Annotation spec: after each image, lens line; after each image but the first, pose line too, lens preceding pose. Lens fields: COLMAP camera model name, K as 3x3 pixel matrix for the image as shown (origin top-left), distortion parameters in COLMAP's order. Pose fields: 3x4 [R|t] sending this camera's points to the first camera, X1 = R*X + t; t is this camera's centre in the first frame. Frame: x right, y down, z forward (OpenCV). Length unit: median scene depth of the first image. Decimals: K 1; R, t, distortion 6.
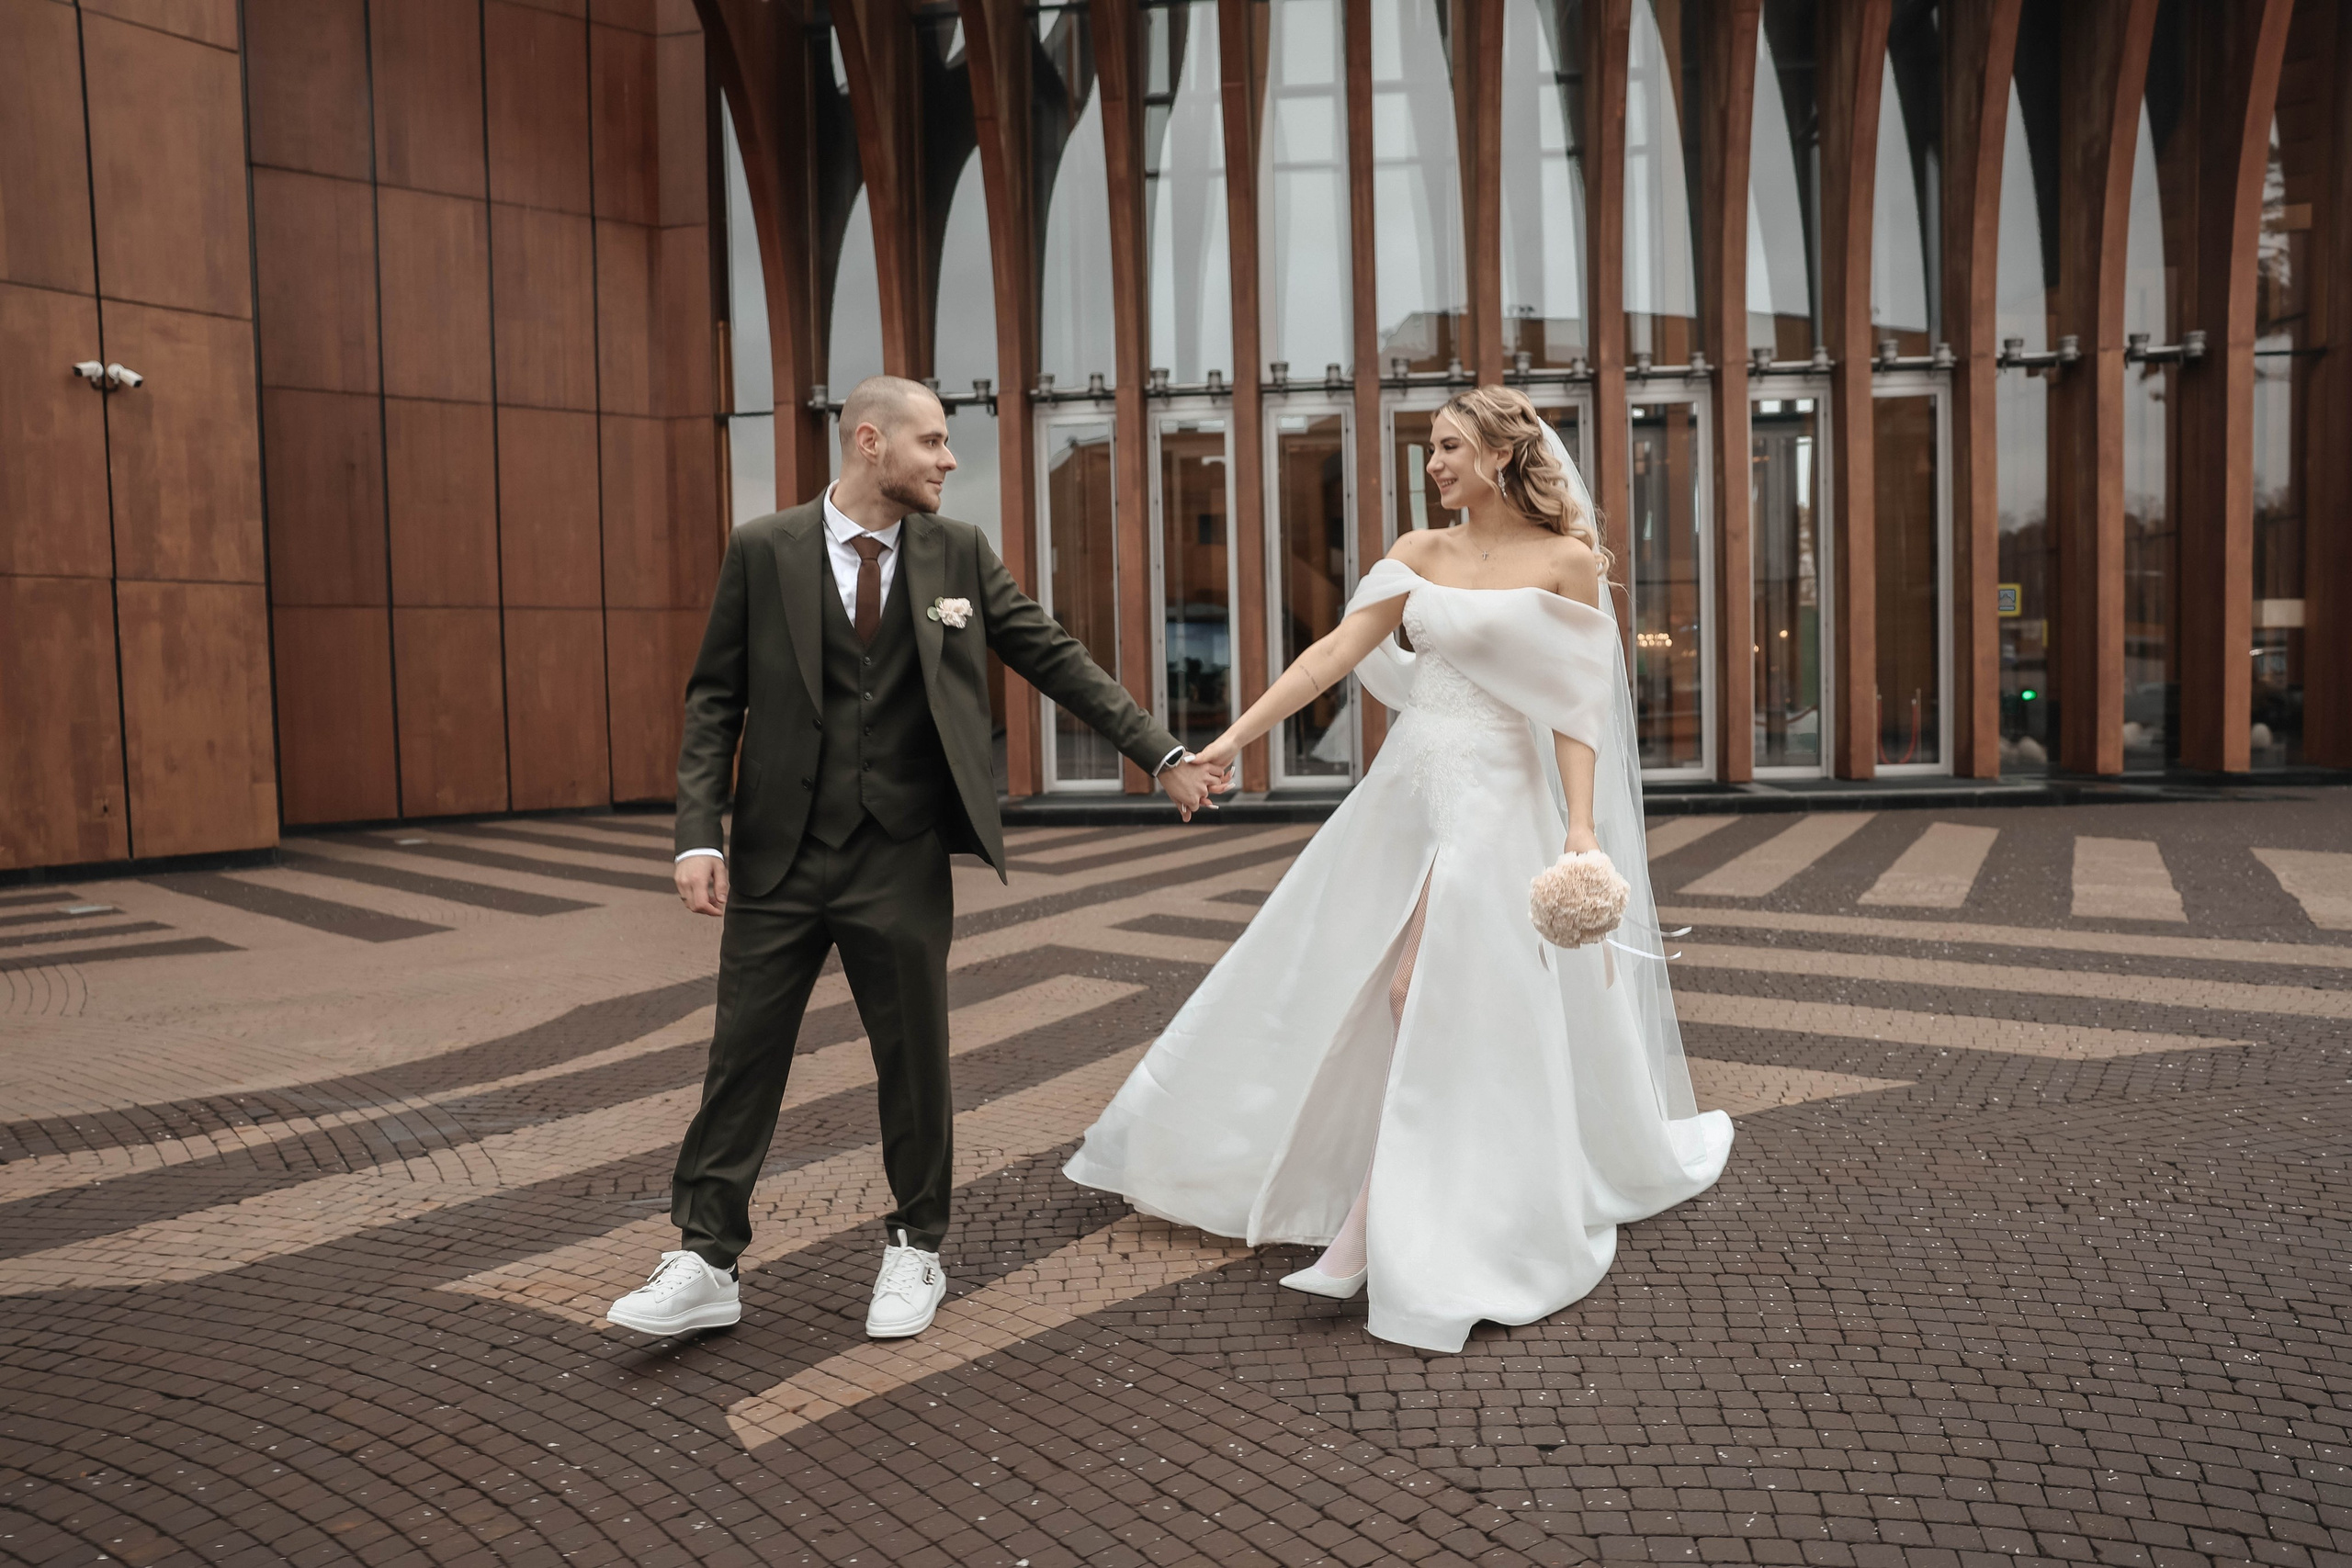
lens RADIAL K [[1614.6, 0, 1176.0], [0, 1614.6, 784.0], [0, 0, 1]] dist [-0.095982, 0.093409]
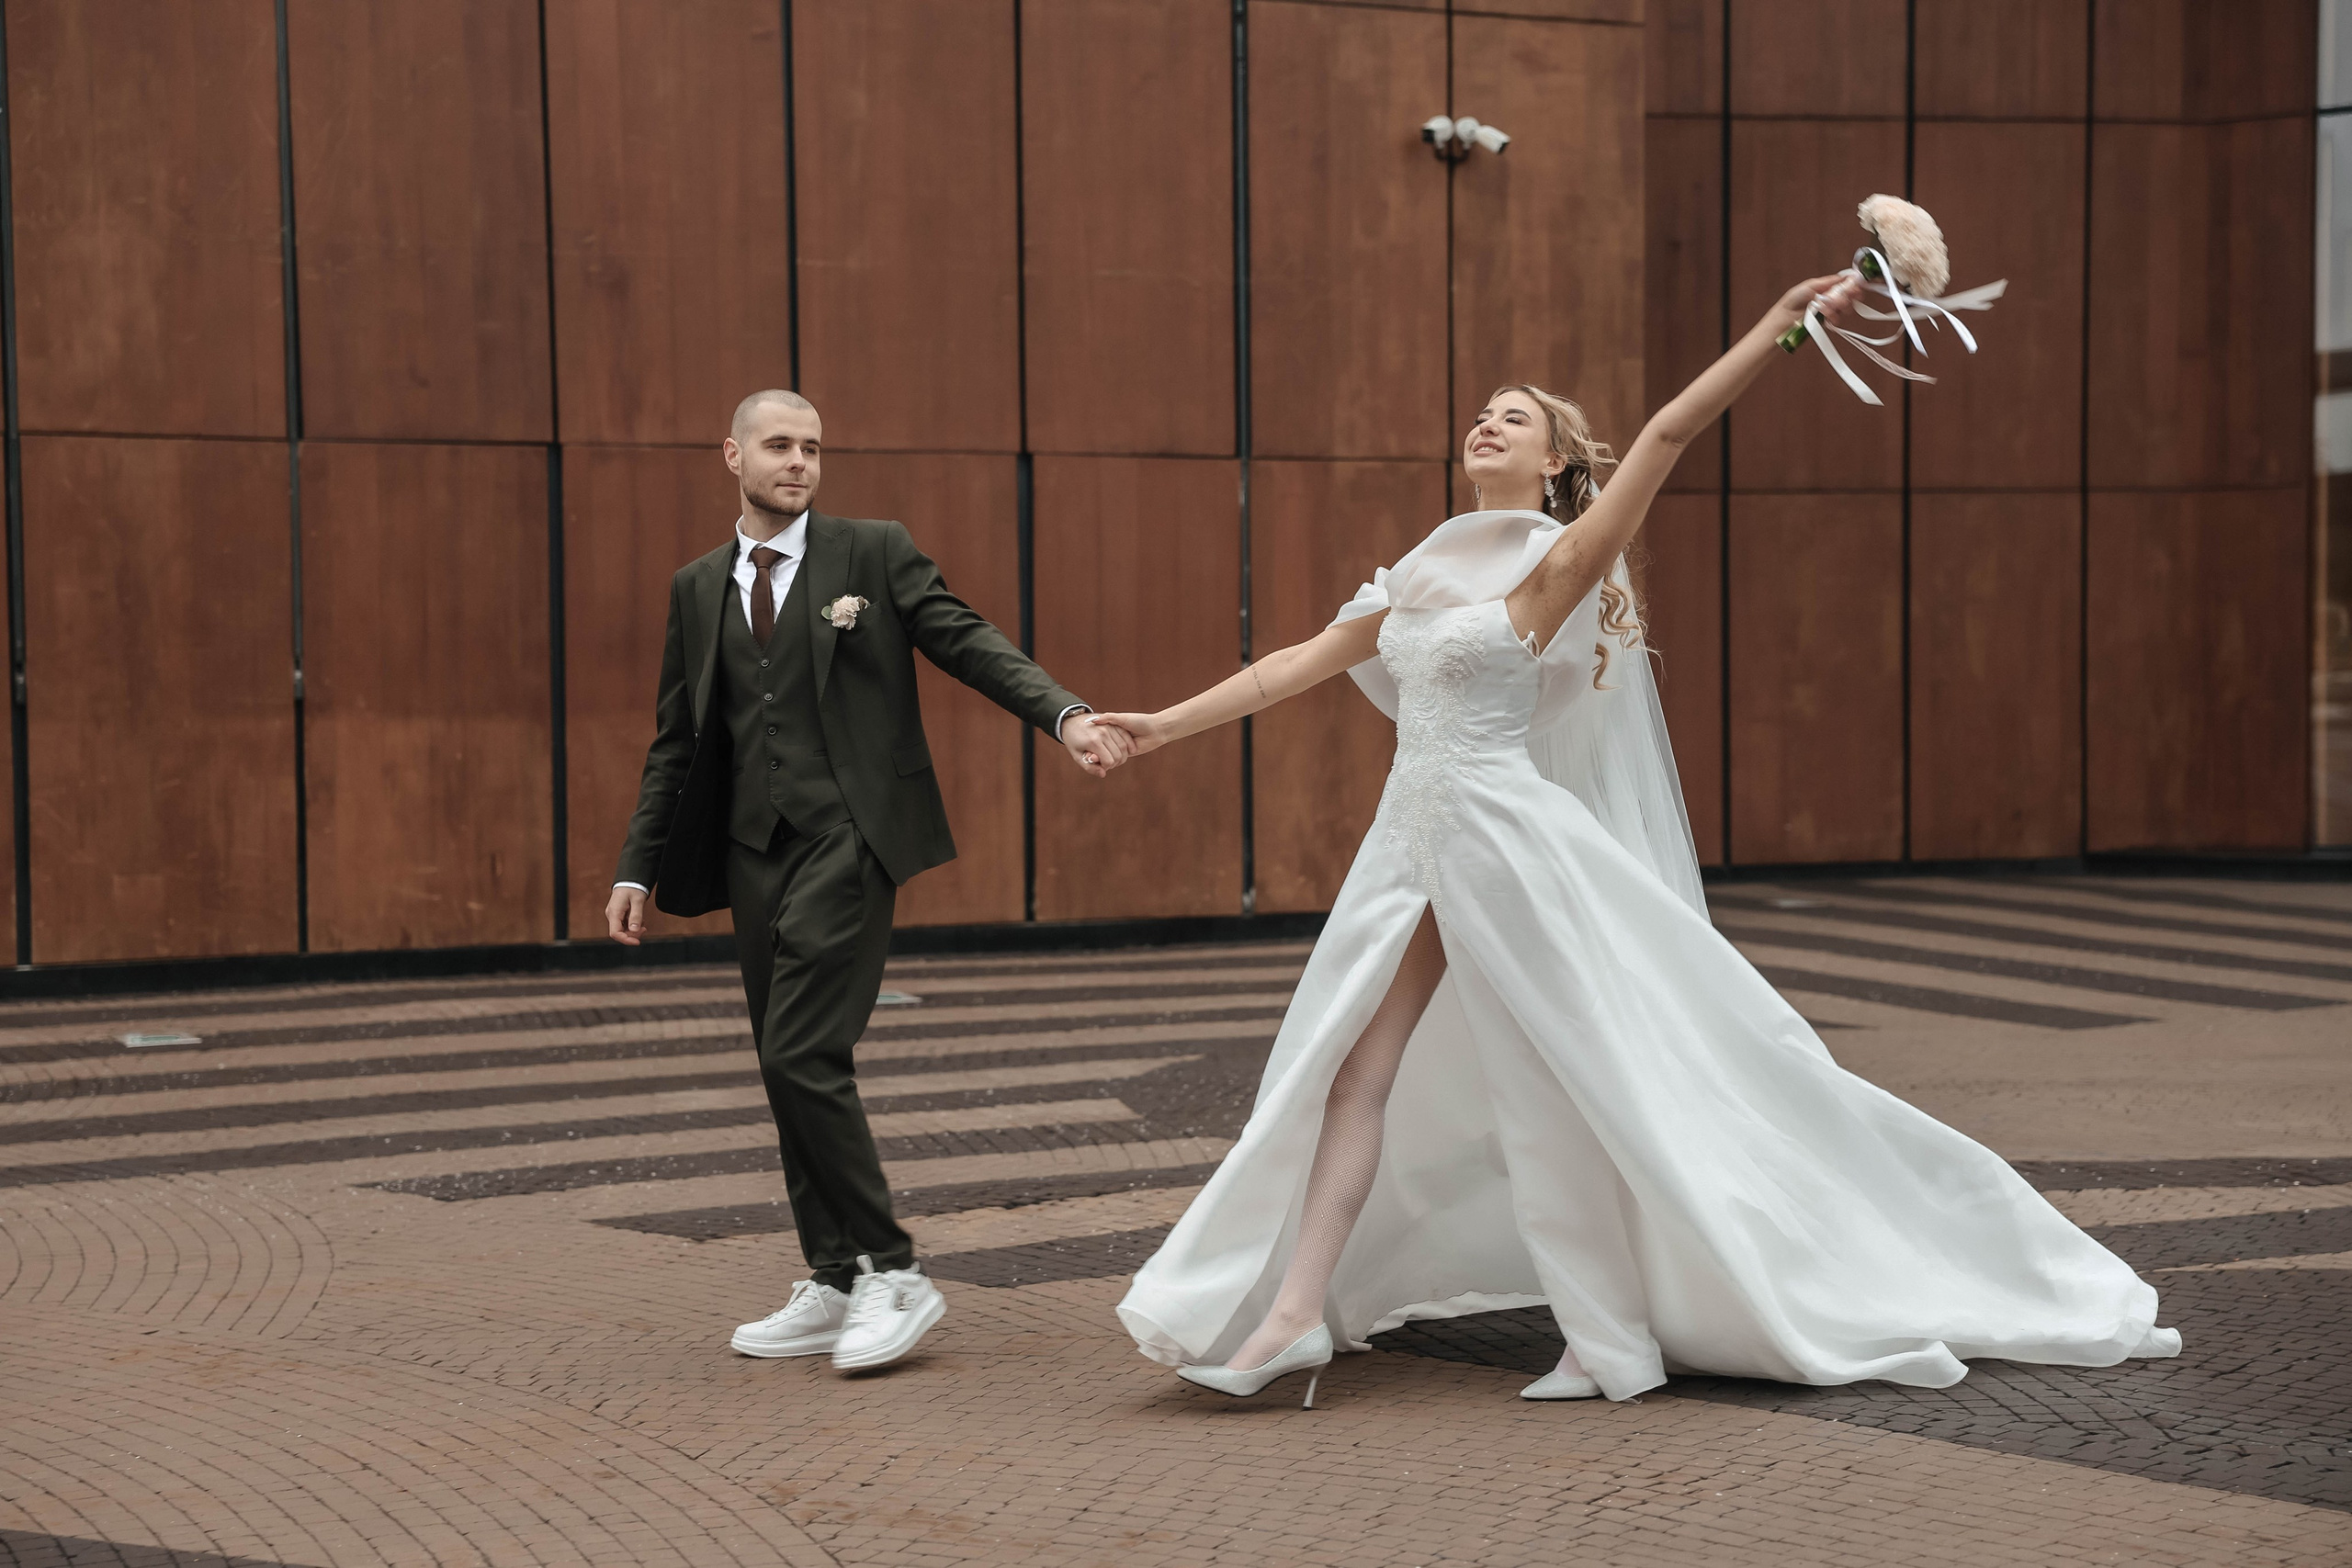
lens RADIAL K [[3896.7, 0, 1166.2], [0, 3896.7, 819.6], [0, 0, 1]] dist [0.229266, -0.201612]
pose [[0.911104, 0.028229, -0.411208, -0.102355], [-0.033453, 0.999425, -0.005512, 0.020519], [0.410816, 0.018778, 0.911525, -0.372871]]
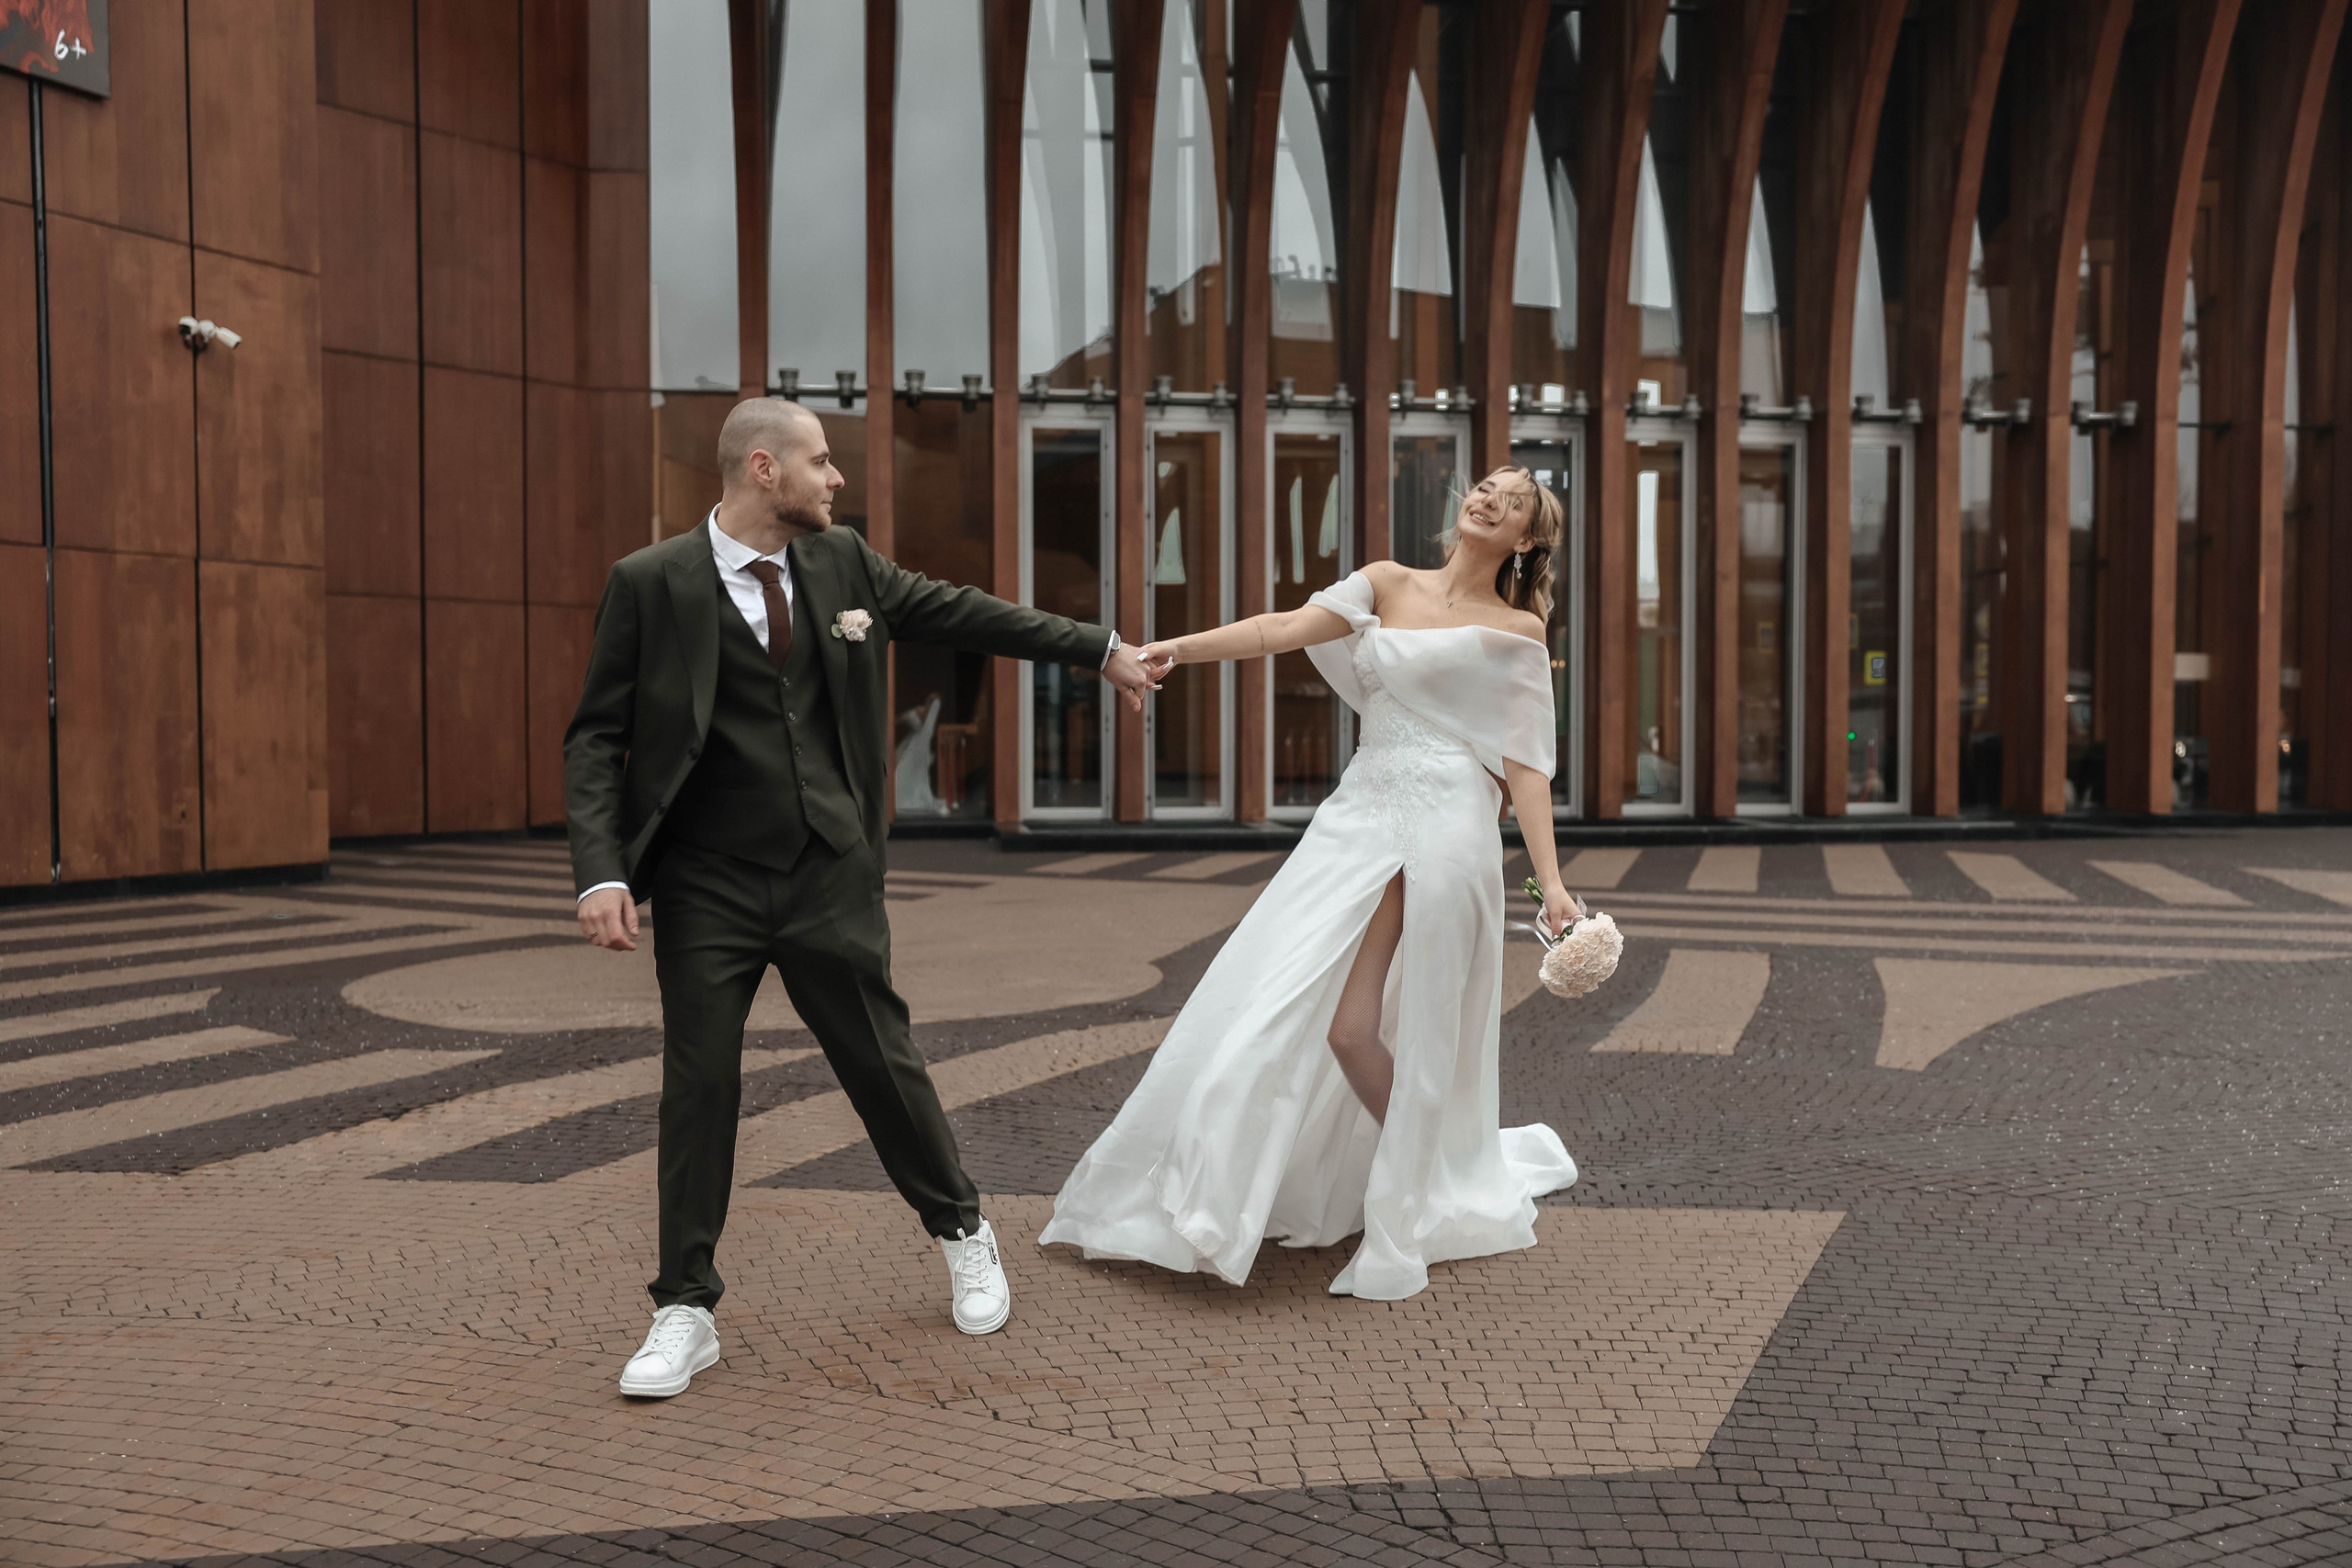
lens RADIAL K [[2175.4, 0, 1170.5], [0, 2175.4, 806.0], [0, 0, 1]] dist [-0.014222, 0.076315]
pose [[0.967951, 0.014965, 0.250694, -0.352575], [-0.010254, 0.999746, -0.020086, 0.023755], [-0.250931, 0.016872, 0.967858, -0.266677]]
